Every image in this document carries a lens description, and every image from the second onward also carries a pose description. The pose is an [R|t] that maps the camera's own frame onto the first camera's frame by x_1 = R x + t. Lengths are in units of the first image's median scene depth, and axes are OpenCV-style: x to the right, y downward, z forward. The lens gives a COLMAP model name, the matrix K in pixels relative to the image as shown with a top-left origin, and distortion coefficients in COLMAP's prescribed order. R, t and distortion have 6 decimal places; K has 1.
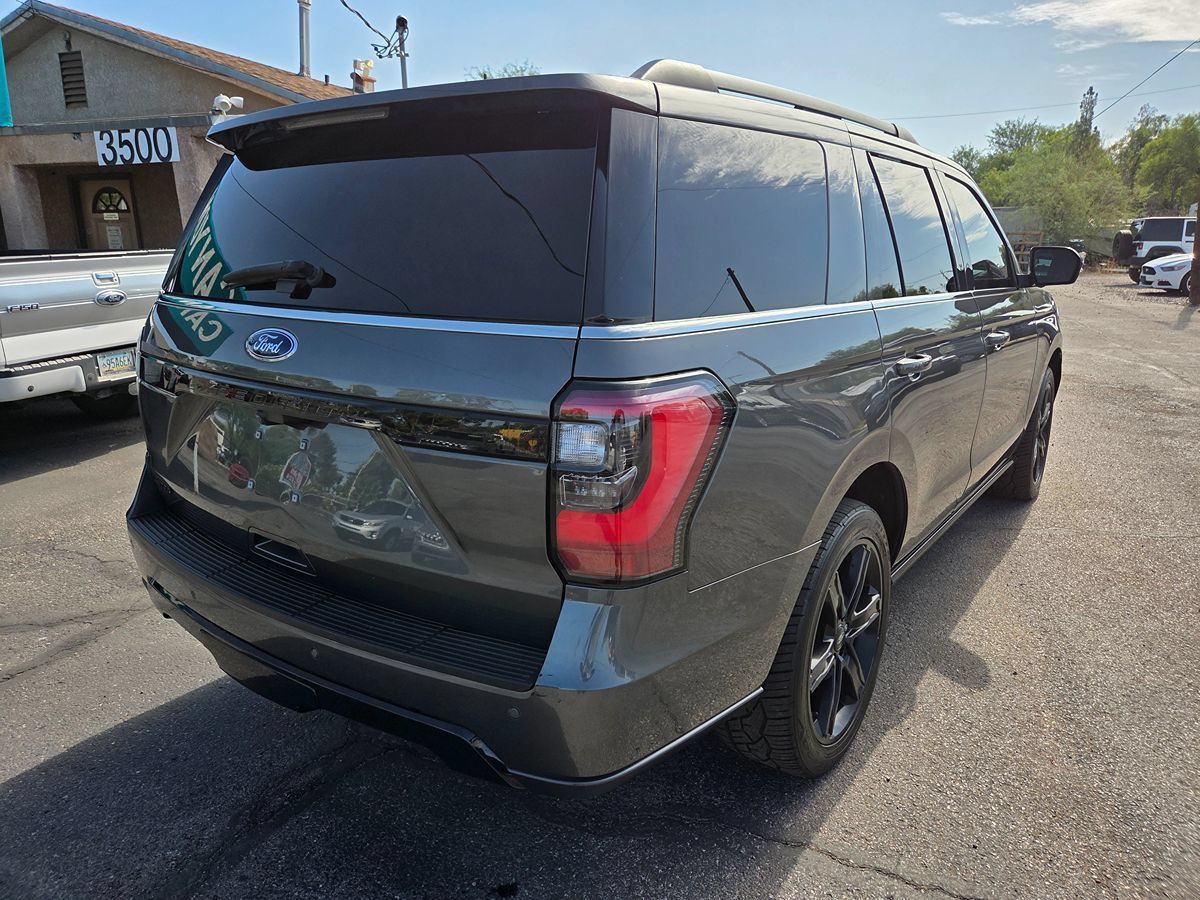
lens RADIAL K [[802.8, 0, 599.9], [0, 802.8, 434.4], [0, 0, 1]] dist [0.048605, -0.042218]
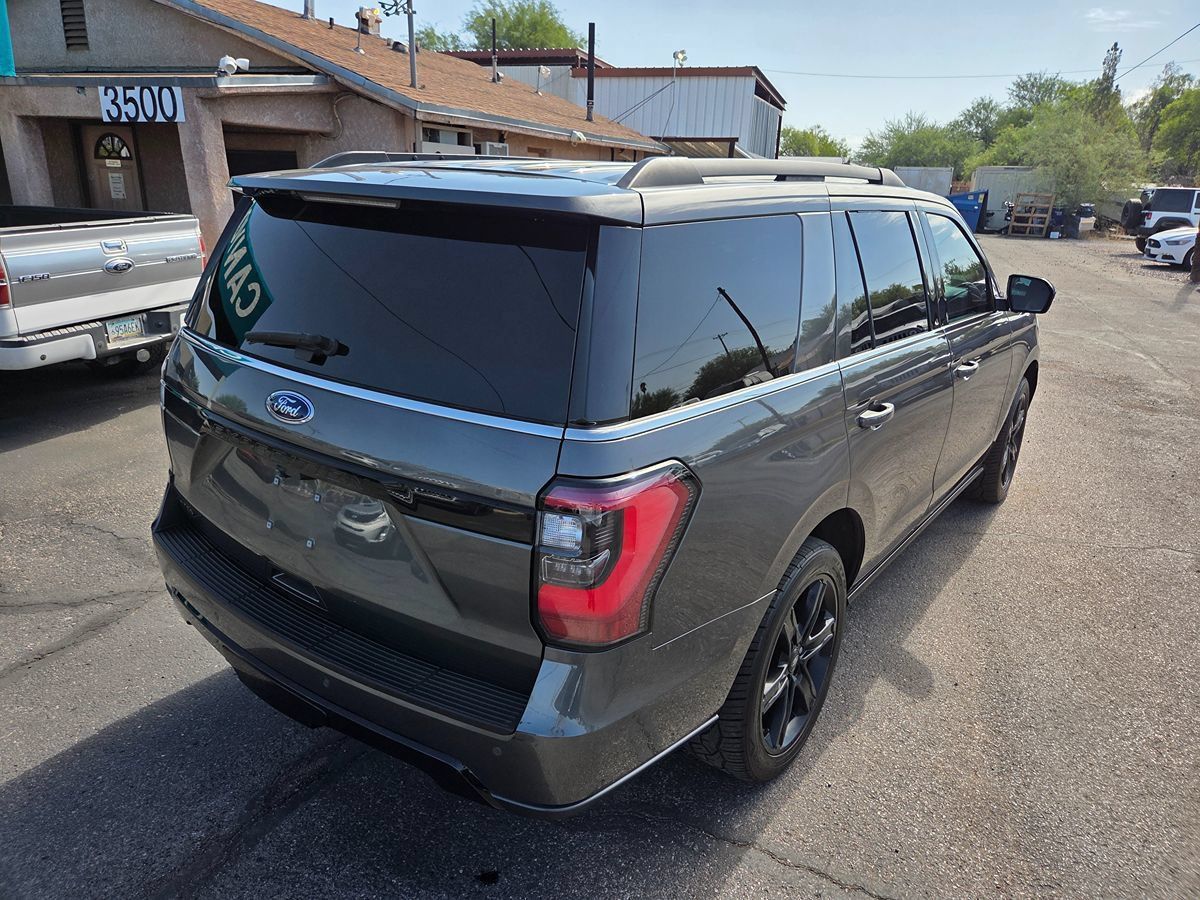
lens RADIAL K [[803.5, 0, 605.6], [0, 803.5, 436.3], [0, 0, 1]] dist [0.050664, -0.044170]
pose [[0.999307, 0.036159, 0.008802, 0.007971], [-0.036713, 0.996563, 0.074252, -0.068934], [-0.006087, -0.074524, 0.997201, -0.047637]]
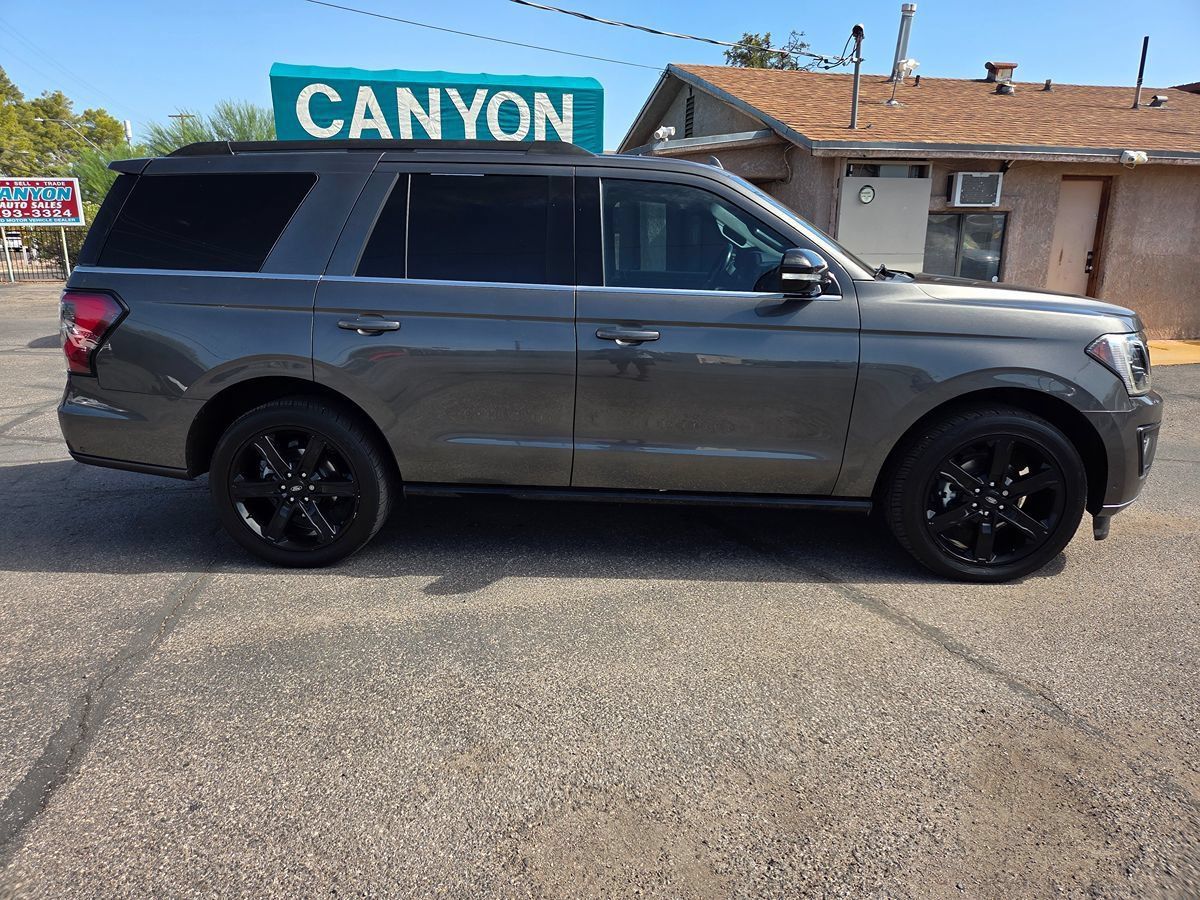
lens RADIAL K [[791.6, 0, 595.9], [0, 791.6, 431.0], [0, 0, 1]] dist [0.075605, -0.066917]
pose [[0.558860, 0.203294, -0.803957, 0.974068], [-0.198548, 0.974090, 0.108298, -0.074632], [0.805142, 0.099101, 0.584744, 0.287268]]
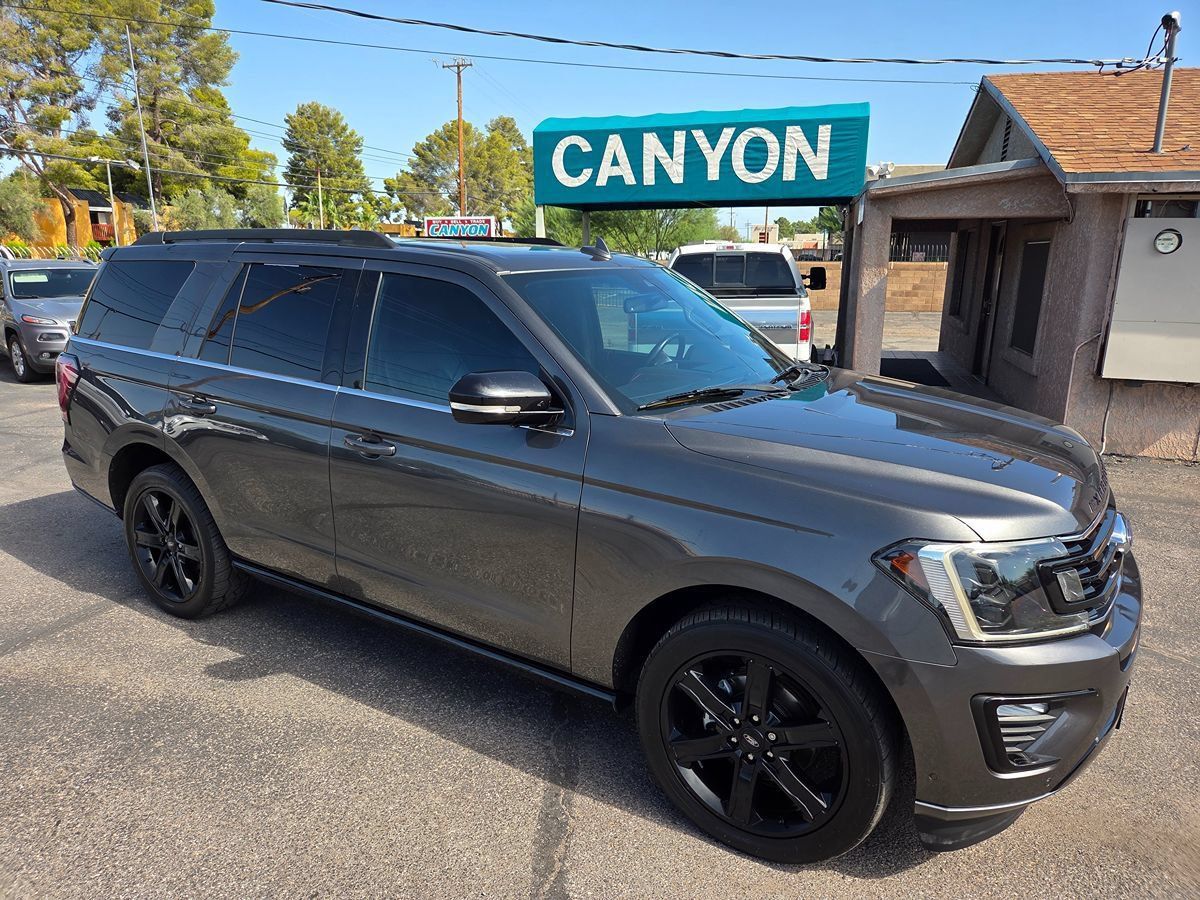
lens RADIAL K [[799.8, 0, 597.1], [0, 799.8, 446.9], [0, 0, 1]] dist [0.051691, -0.039391]
pose [[0.079646, 0.238856, -0.967783, 1.051150], [-0.243049, 0.946219, 0.213532, -0.283516], [0.966739, 0.218212, 0.133417, 0.844208]]
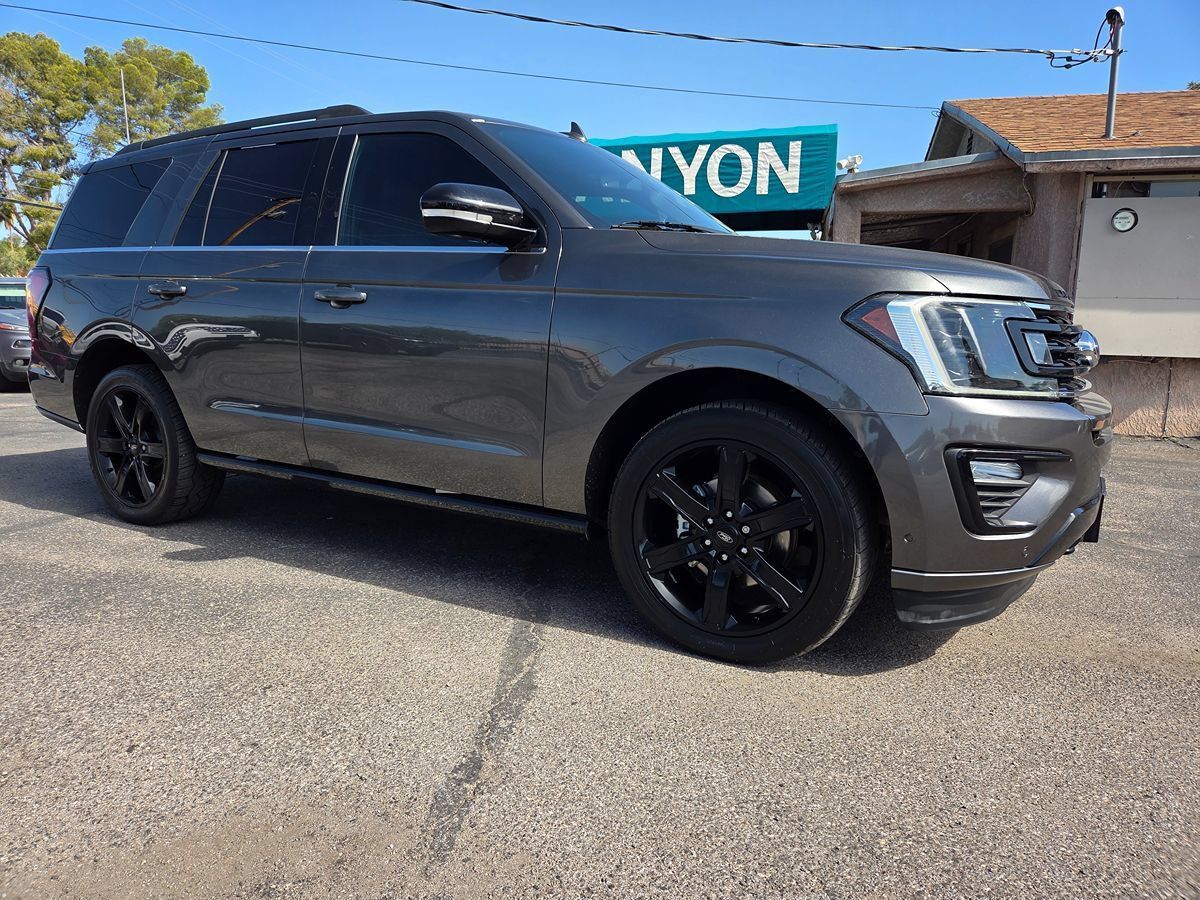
lens RADIAL K [[798.6, 0, 599.7], [0, 798.6, 441.8], [0, 0, 1]] dist [0.058025, -0.046302]
pose [[0.104319, 0.147897, -0.983486, 1.083310], [-0.246959, 0.961761, 0.118435, -0.105002], [0.963394, 0.230525, 0.136854, 0.894611]]
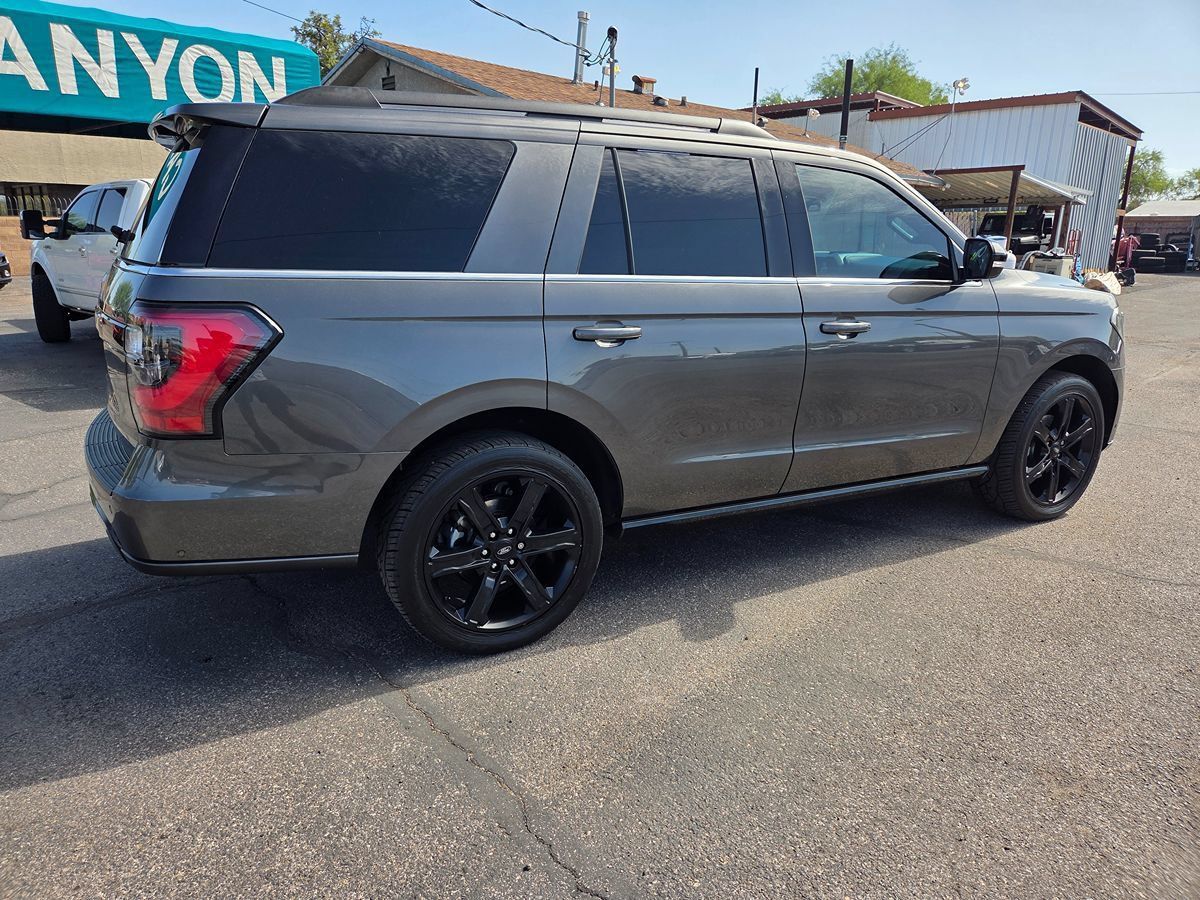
lens RADIAL K [[799.4, 0, 591.9], [0, 799.4, 429.2], [0, 0, 1]] dist [0.059515, -0.048218]
pose [[0.904315, 0.117415, -0.410401, 0.468000], [-0.115779, 0.992853, 0.028936, 0.010791], [0.410865, 0.021349, 0.911446, -0.026511]]
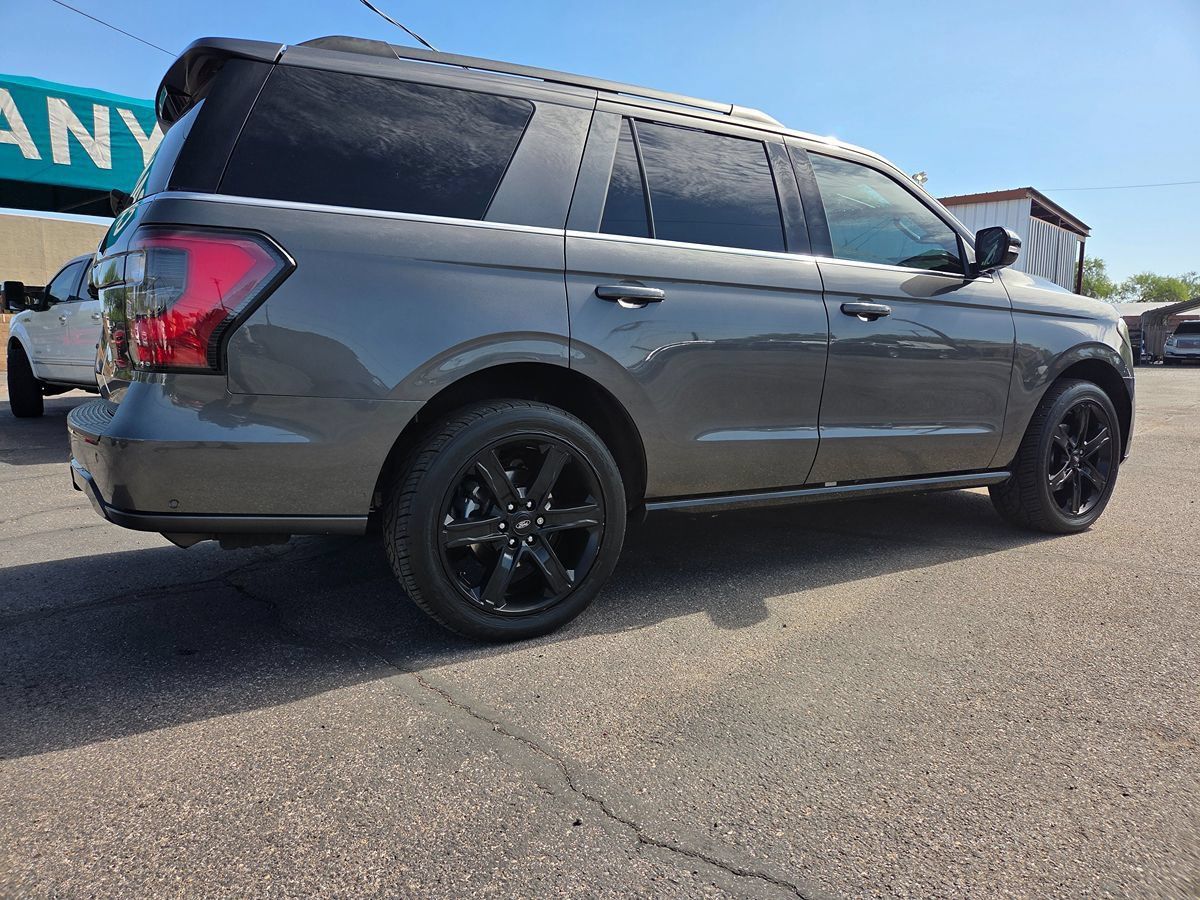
lens RADIAL K [[797.5, 0, 585.4], [0, 797.5, 431.3], [0, 0, 1]] dist [0.059585, -0.049242]
pose [[0.915988, 0.054097, -0.397541, 0.426075], [-0.102754, 0.989451, -0.102116, 0.120147], [0.387824, 0.134387, 0.911884, 0.002028]]
